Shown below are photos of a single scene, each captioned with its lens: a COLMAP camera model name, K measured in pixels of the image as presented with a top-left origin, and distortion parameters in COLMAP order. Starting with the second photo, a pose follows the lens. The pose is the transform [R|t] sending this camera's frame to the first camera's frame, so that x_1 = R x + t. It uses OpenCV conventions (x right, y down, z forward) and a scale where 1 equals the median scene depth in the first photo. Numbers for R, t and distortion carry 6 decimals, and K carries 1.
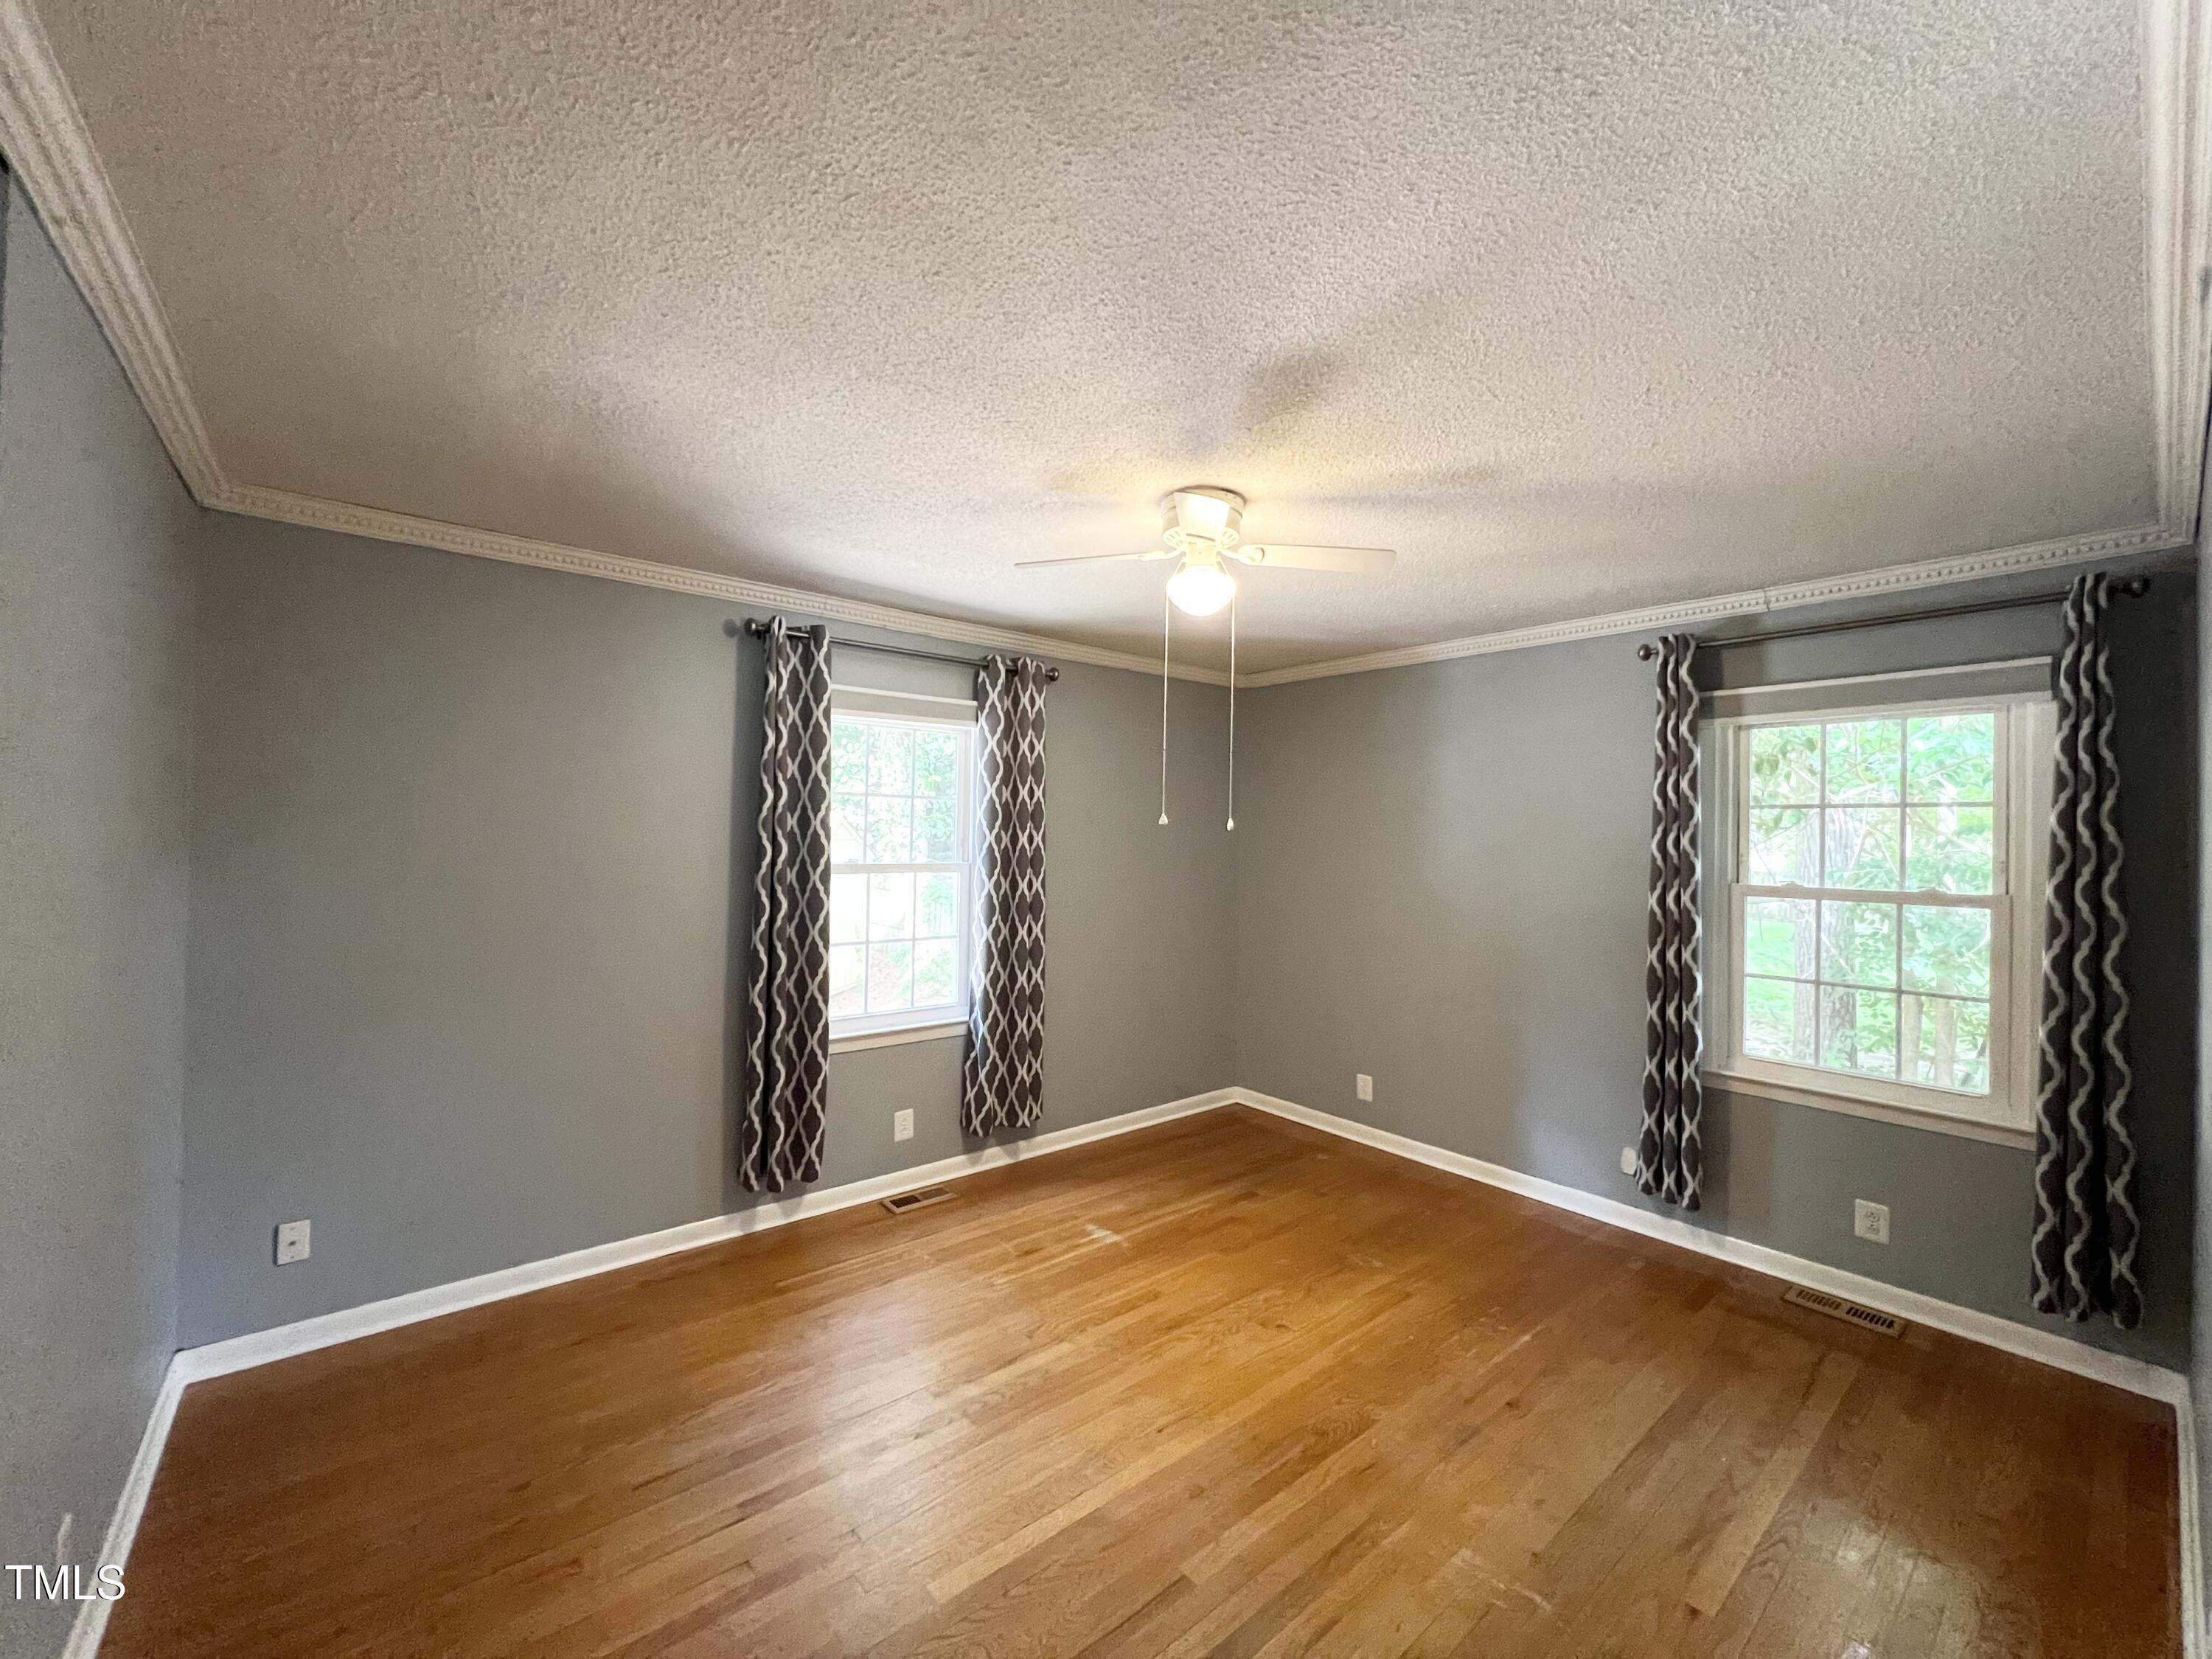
lens RADIAL K [[893.6, 0, 1106.0], [0, 893.6, 829.5], [0, 0, 1]] dist [-0.001694, -0.000015]
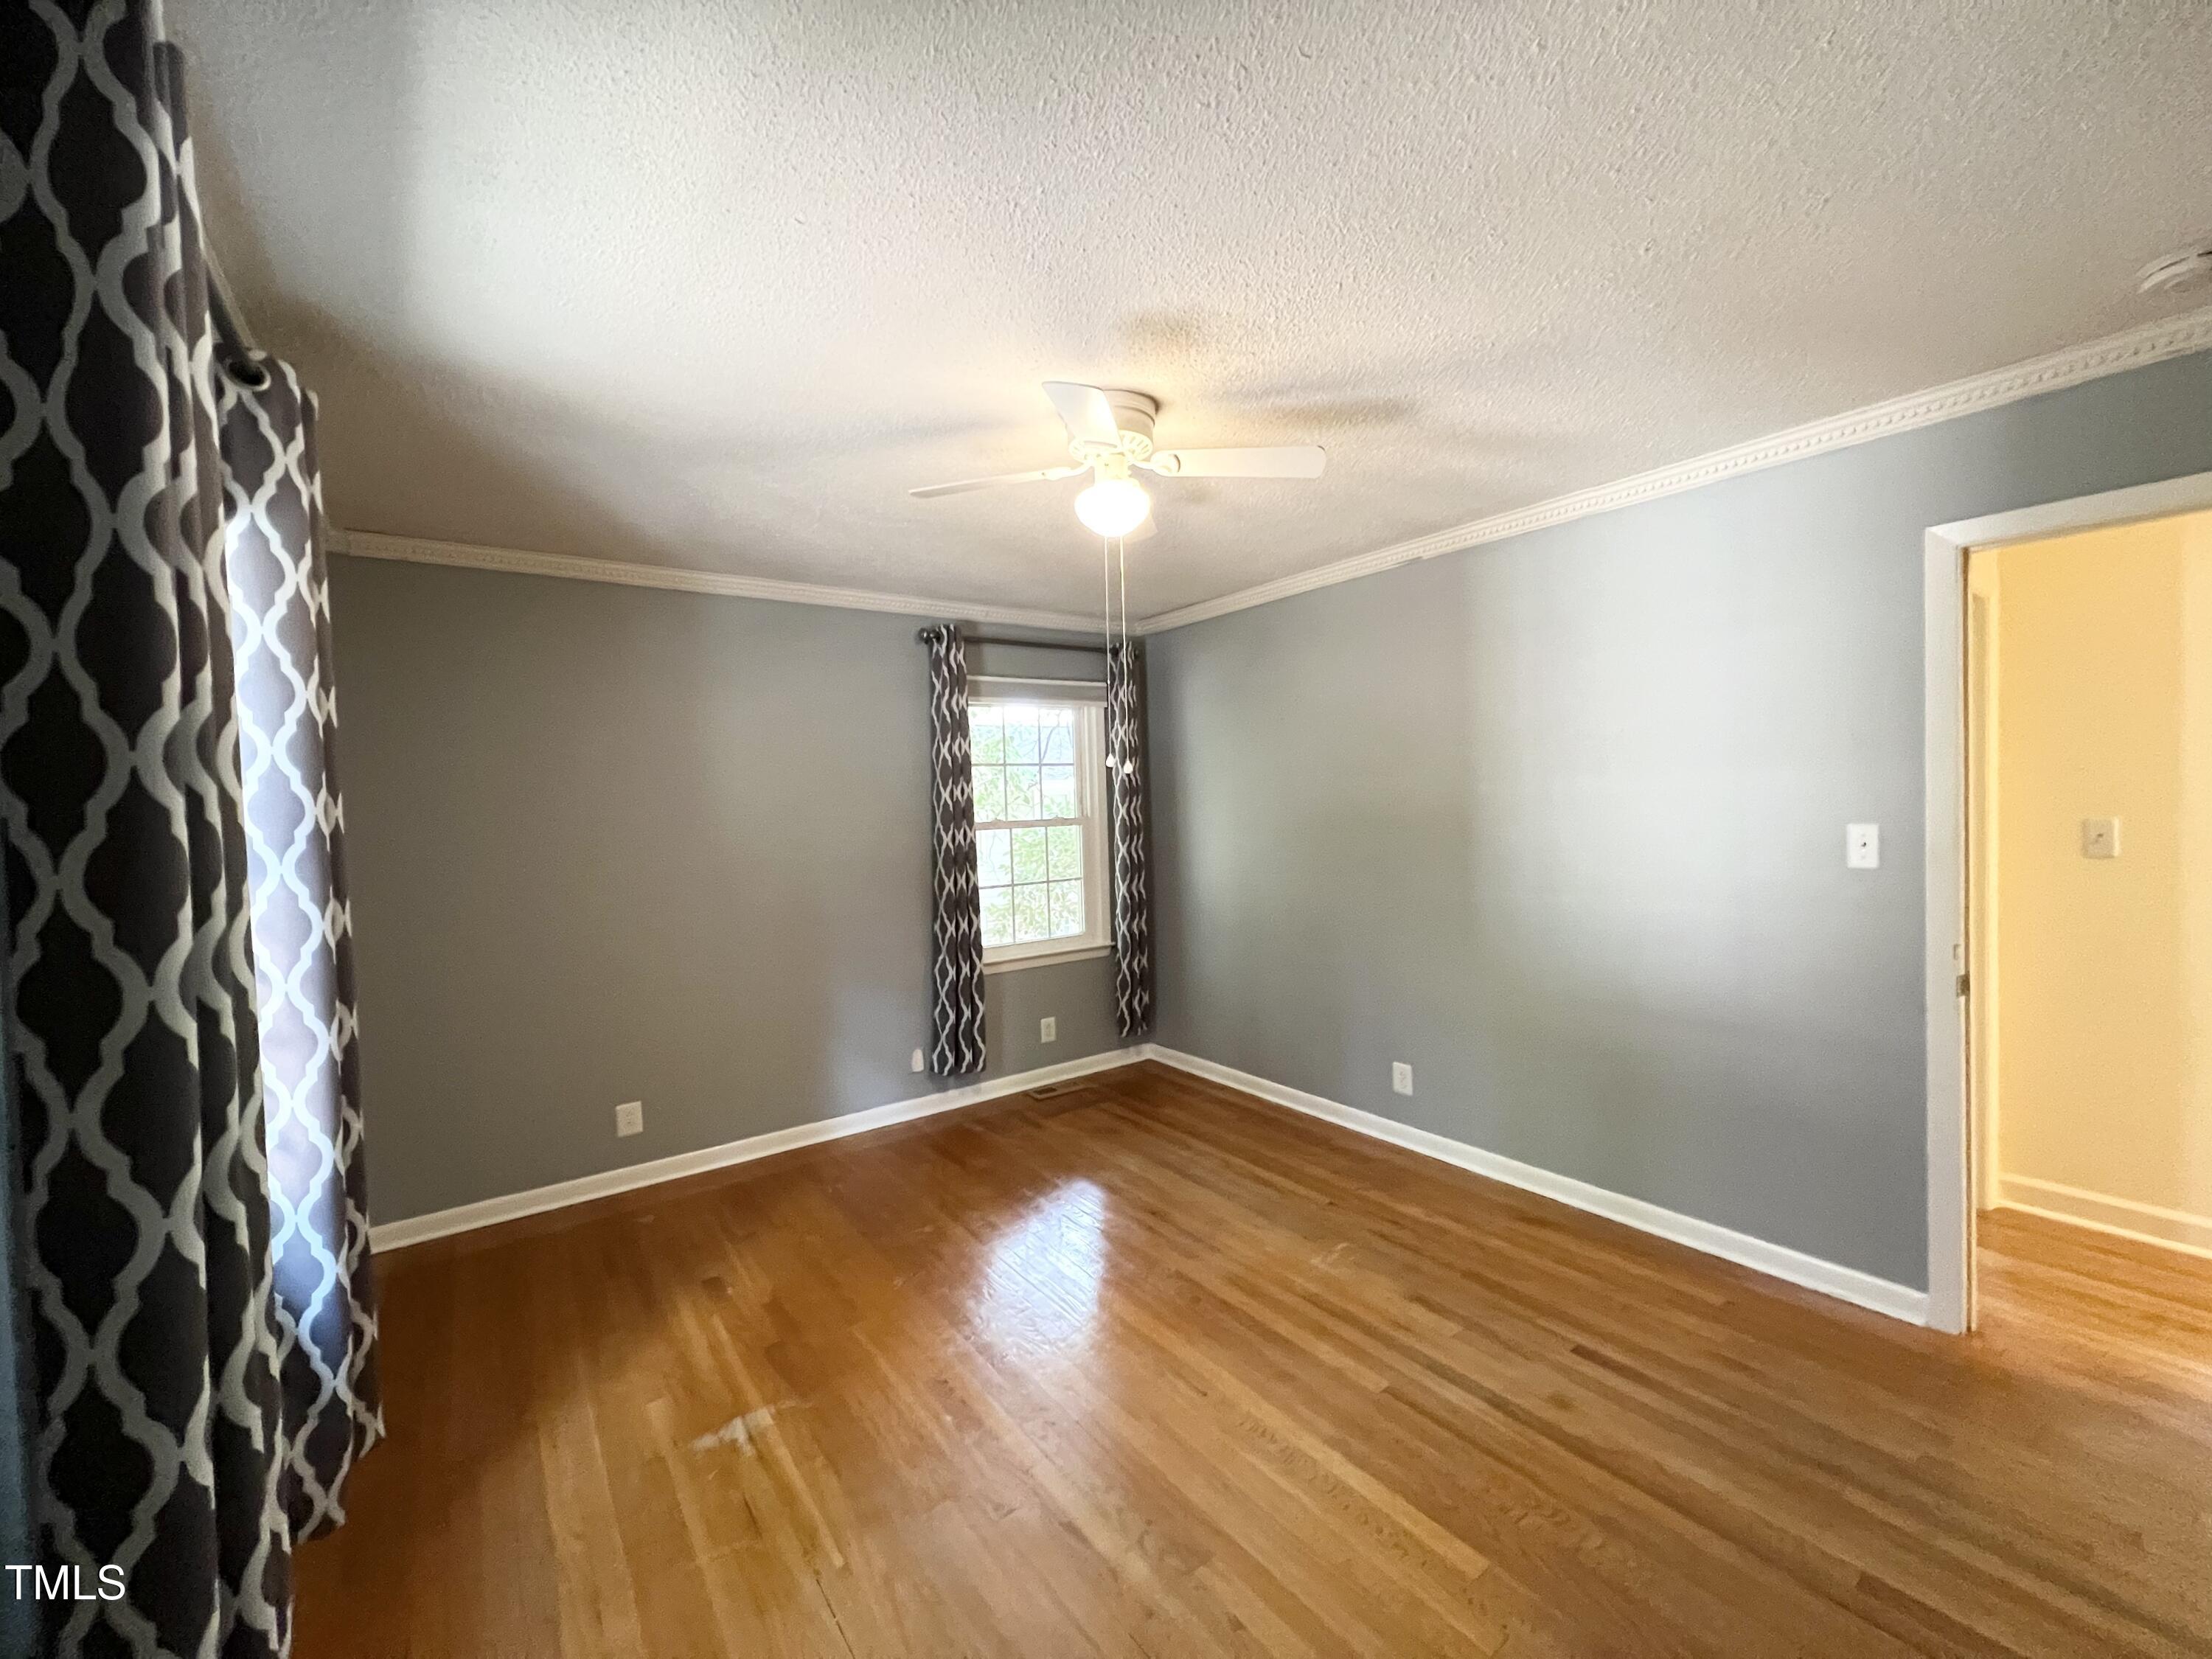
lens RADIAL K [[889.0, 0, 1106.0], [0, 889.0, 829.5], [0, 0, 1]] dist [0.002469, 0.000186]
pose [[0.075410, -0.064871, 0.995040, -0.668605], [0.025784, 0.997675, 0.063088, -0.008696], [-0.996819, 0.020899, 0.076908, 0.770846]]
